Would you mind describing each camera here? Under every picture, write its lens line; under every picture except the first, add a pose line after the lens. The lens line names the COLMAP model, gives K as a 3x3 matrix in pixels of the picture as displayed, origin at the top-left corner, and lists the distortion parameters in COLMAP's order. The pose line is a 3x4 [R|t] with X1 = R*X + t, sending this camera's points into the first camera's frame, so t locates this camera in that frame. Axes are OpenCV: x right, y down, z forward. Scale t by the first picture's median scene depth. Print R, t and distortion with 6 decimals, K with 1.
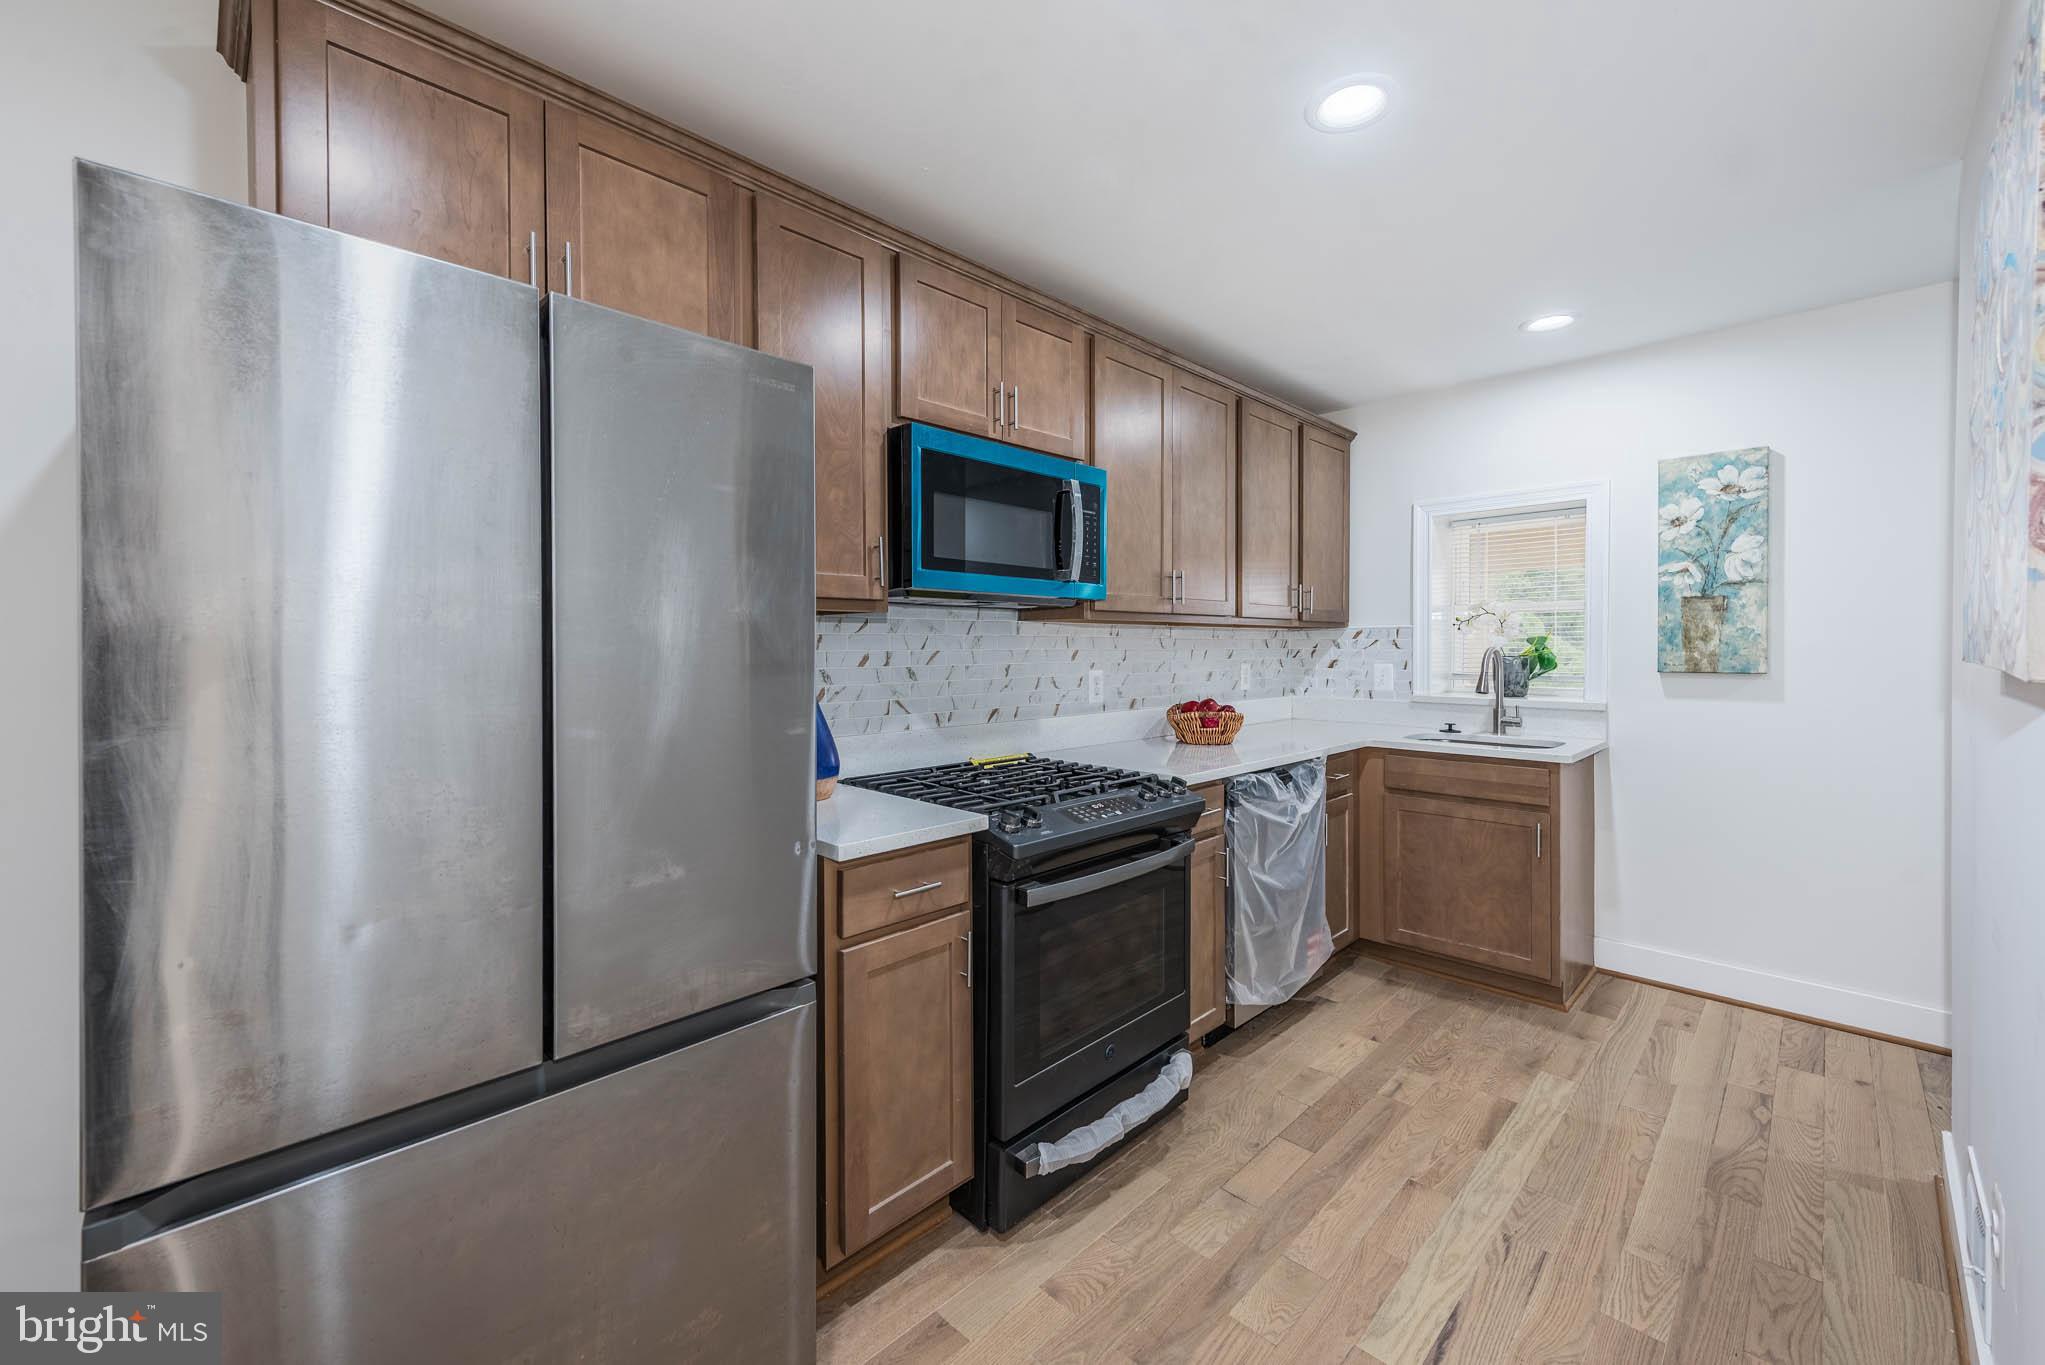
lens RADIAL K [[834.6, 0, 966.5], [0, 834.6, 658.3], [0, 0, 1]] dist [0.003060, -0.000266]
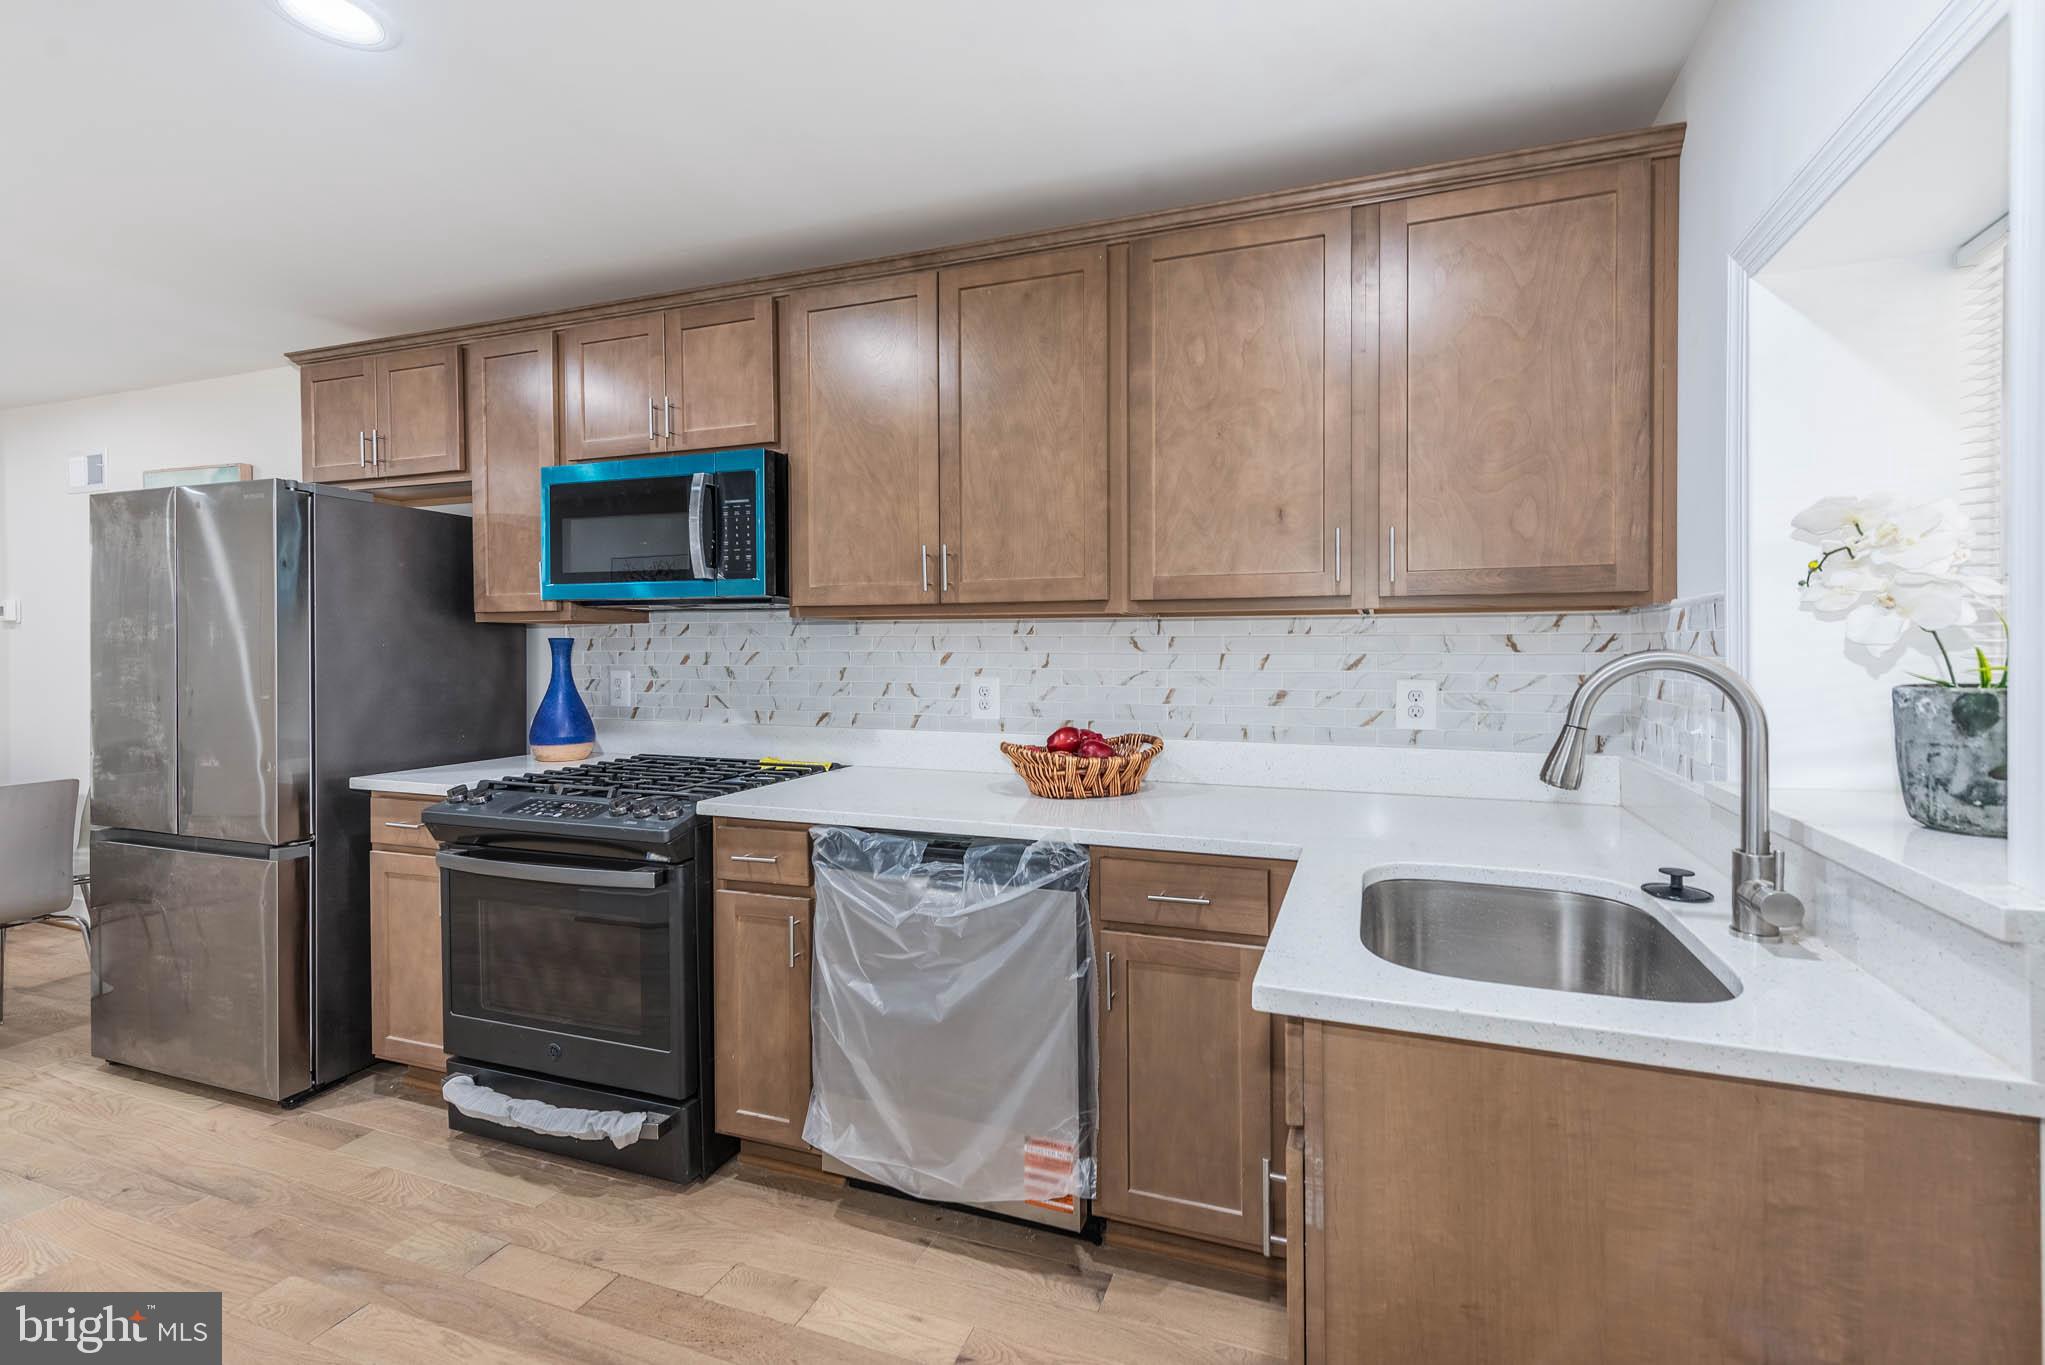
lens RADIAL K [[820.6, 0, 1129.9], [0, 820.6, 663.3], [0, 0, 1]] dist [0.013512, -0.004256]
pose [[0.474626, 0.016676, -0.880030, 1.150186], [-0.013717, 0.999839, 0.011549, -0.013525], [0.880081, 0.006590, 0.474778, 0.949756]]
